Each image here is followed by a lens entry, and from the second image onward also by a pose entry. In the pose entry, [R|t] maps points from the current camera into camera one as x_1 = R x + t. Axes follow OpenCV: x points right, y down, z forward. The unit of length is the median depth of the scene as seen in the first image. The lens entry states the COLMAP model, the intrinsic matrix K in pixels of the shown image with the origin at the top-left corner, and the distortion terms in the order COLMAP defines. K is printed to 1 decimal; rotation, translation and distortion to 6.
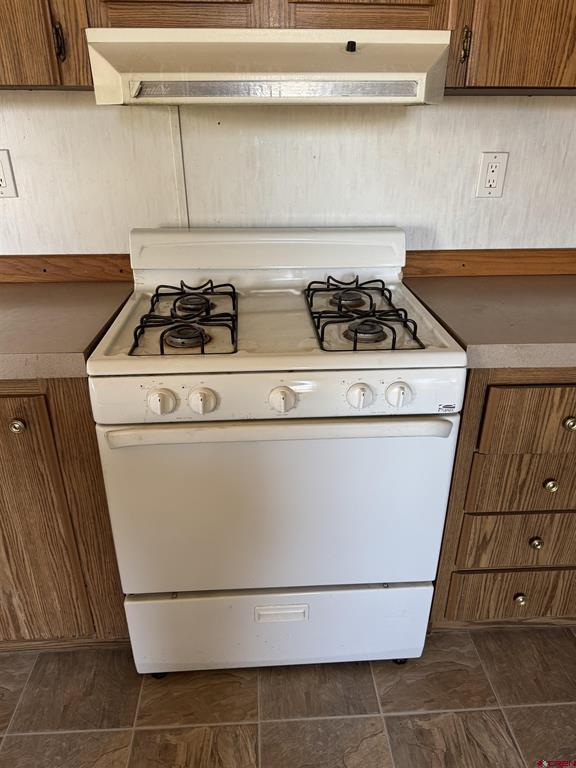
lens RADIAL K [[546.1, 0, 288.3], [0, 546.1, 382.6], [0, 0, 1]] dist [-0.008627, -0.003003]
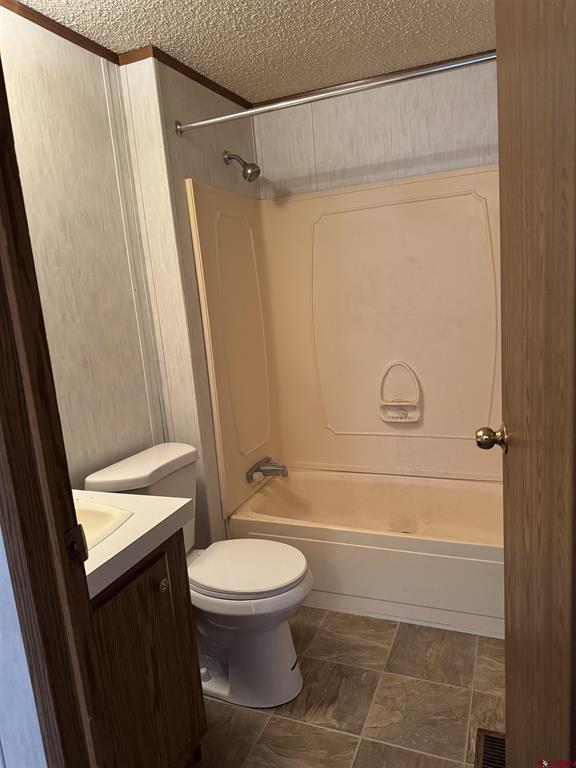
lens RADIAL K [[546.1, 0, 289.7], [0, 546.1, 384.7], [0, 0, 1]] dist [-0.008627, -0.003003]
pose [[-0.896547, -0.009319, 0.442851, -0.225688], [0.256918, 0.803483, 0.537037, -0.750368], [-0.360827, 0.595255, -0.717966, 1.497183]]
